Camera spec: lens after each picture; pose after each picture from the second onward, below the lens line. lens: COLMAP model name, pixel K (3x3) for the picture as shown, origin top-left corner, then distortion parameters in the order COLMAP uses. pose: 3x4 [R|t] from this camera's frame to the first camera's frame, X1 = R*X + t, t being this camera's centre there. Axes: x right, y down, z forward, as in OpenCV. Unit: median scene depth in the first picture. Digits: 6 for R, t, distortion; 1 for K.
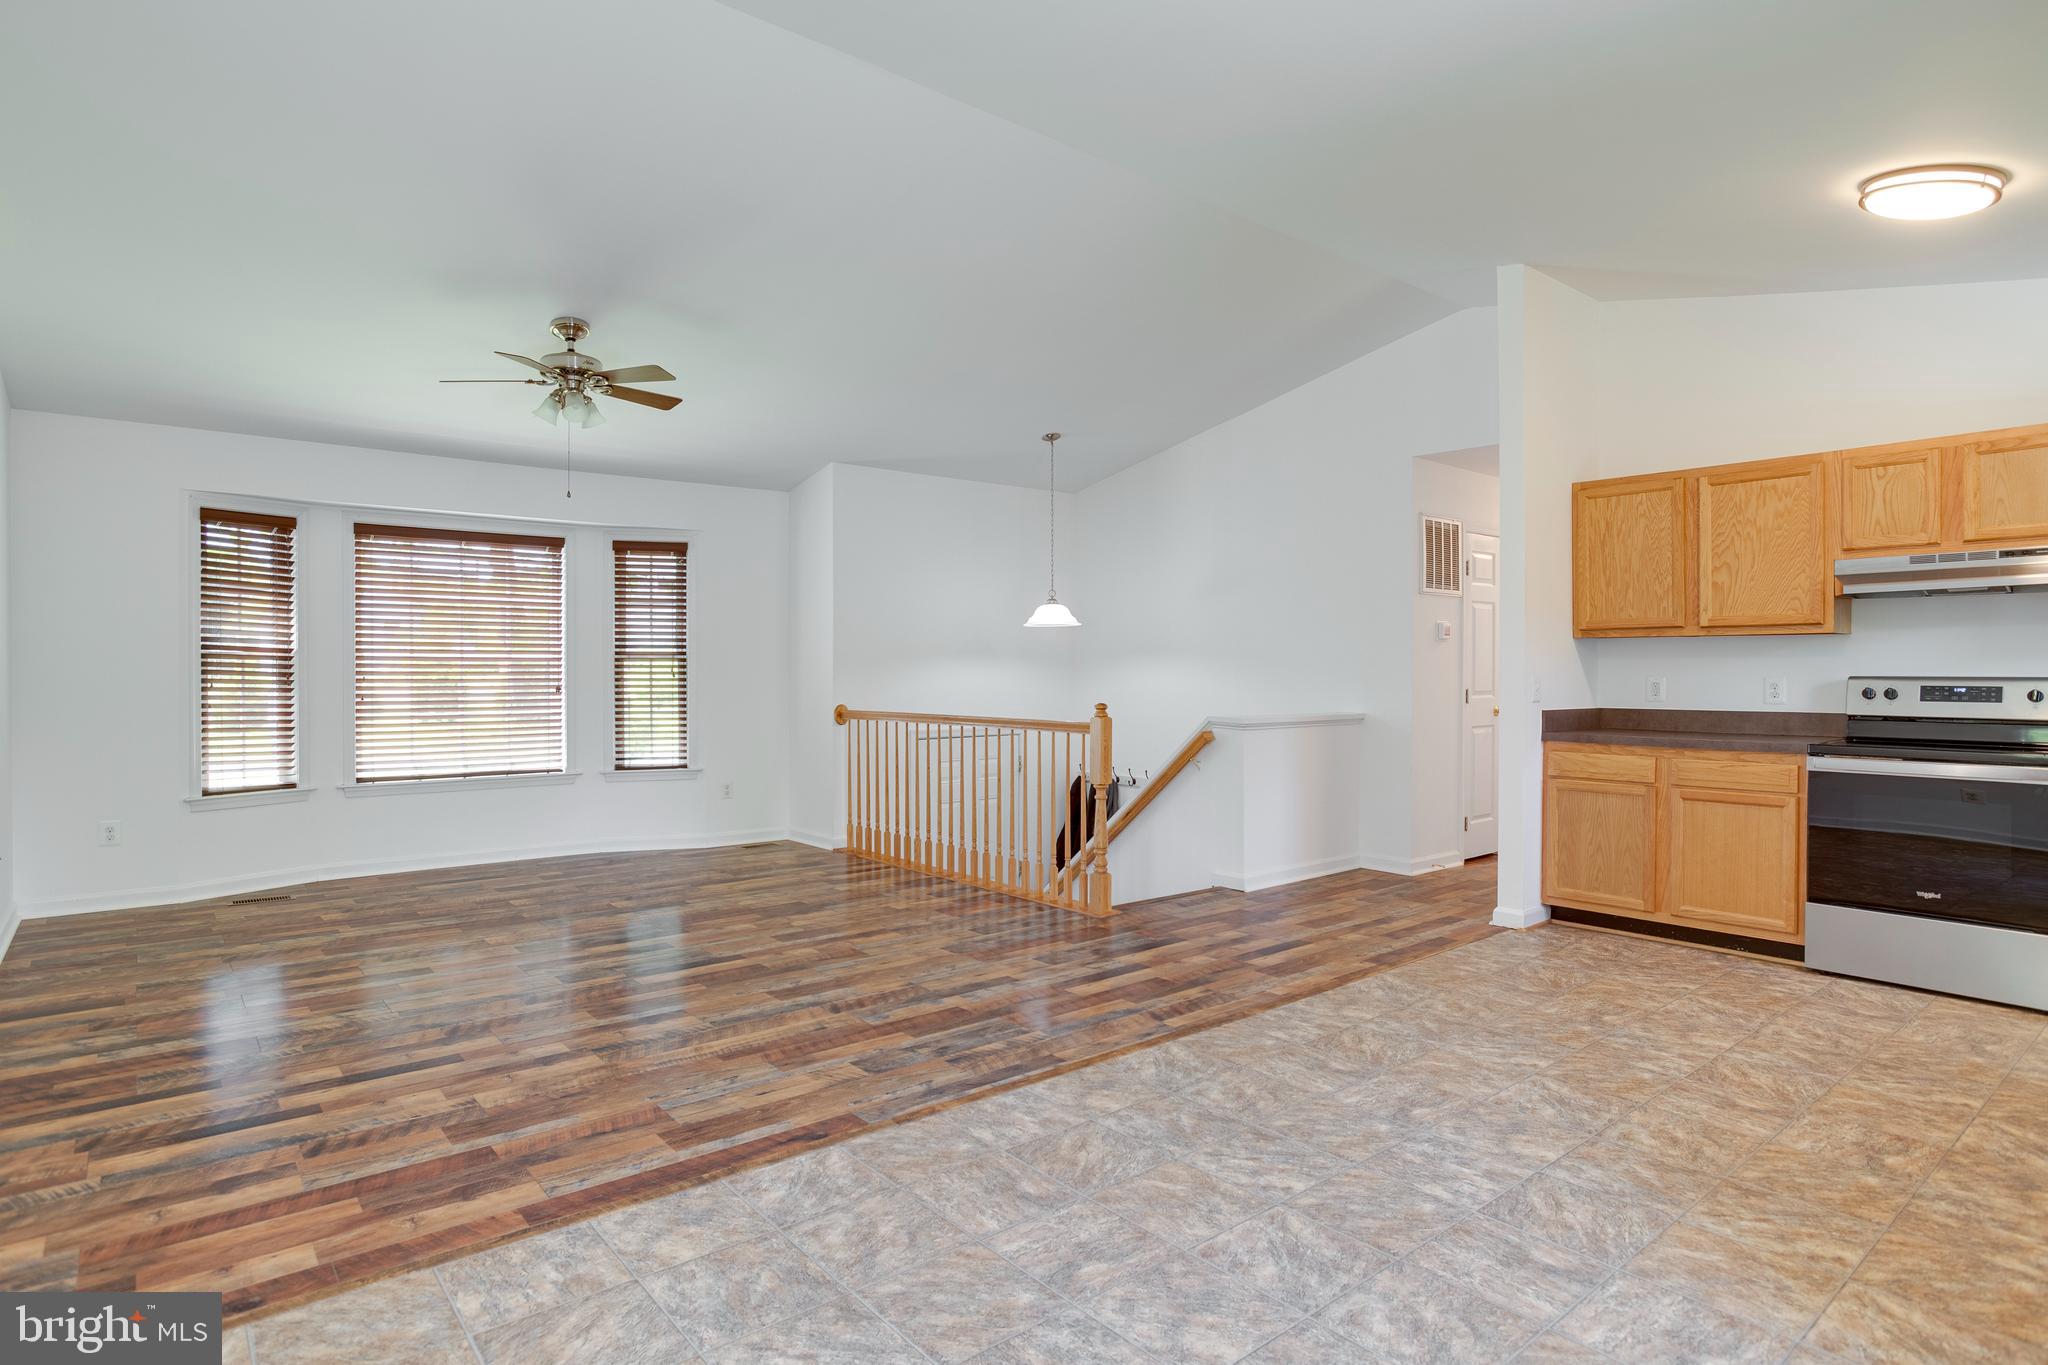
lens RADIAL K [[1077.3, 0, 1005.8], [0, 1077.3, 674.6], [0, 0, 1]] dist [-0.052391, 0.026588]
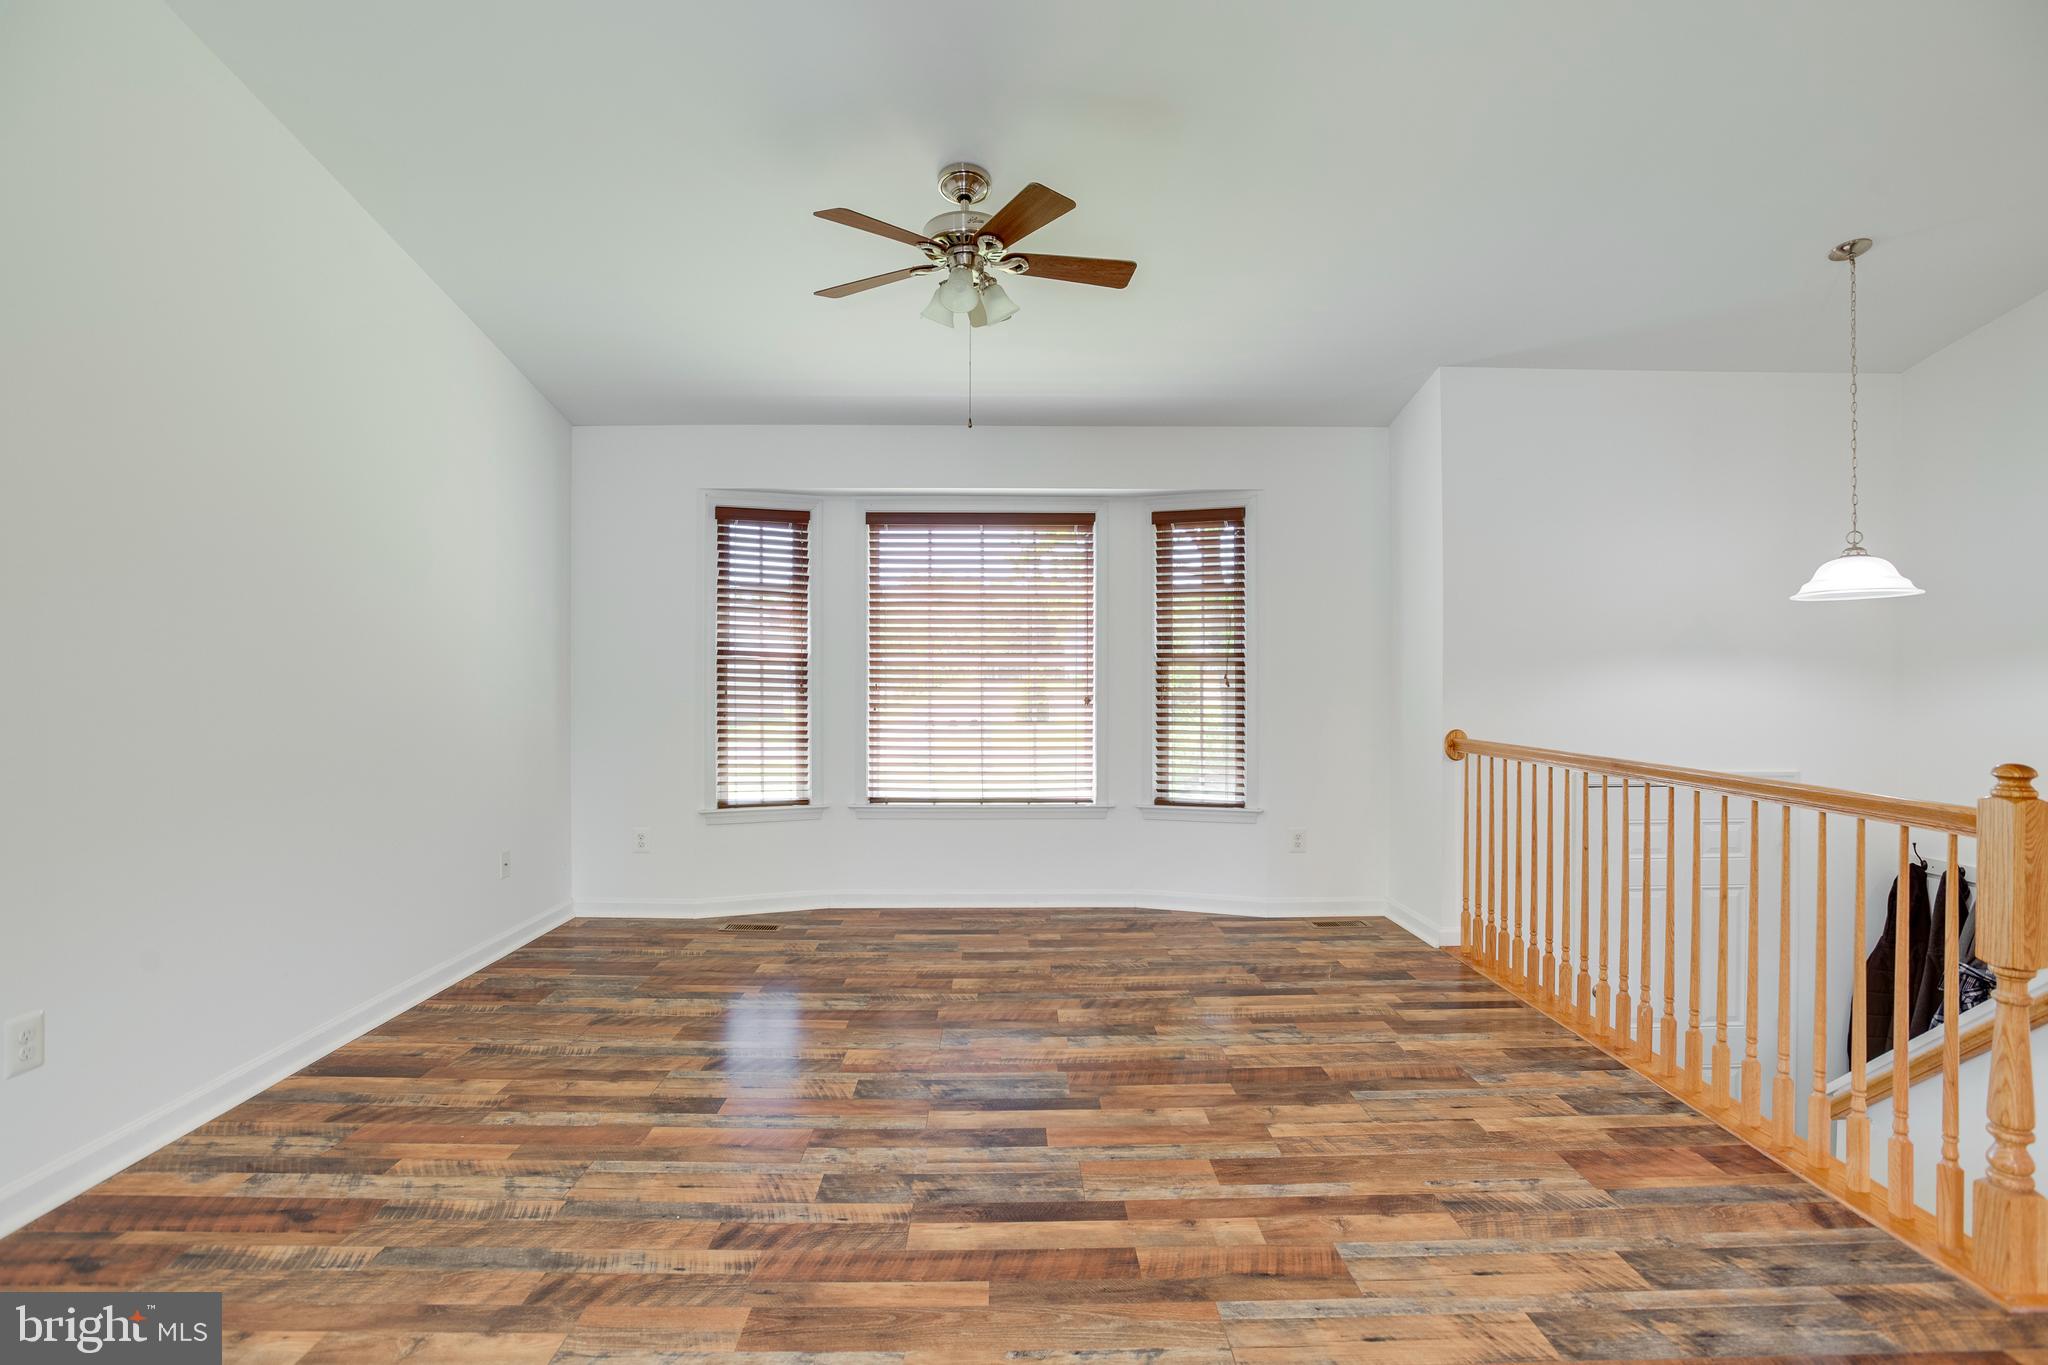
lens RADIAL K [[991.8, 0, 1030.1], [0, 991.8, 676.5], [0, 0, 1]] dist [-0.054716, 0.022294]
pose [[0.790160, 0.000937, -0.612900, 0.019281], [-0.002220, 0.999997, -0.001334, -0.006313], [0.612897, 0.002415, 0.790159, 0.569193]]
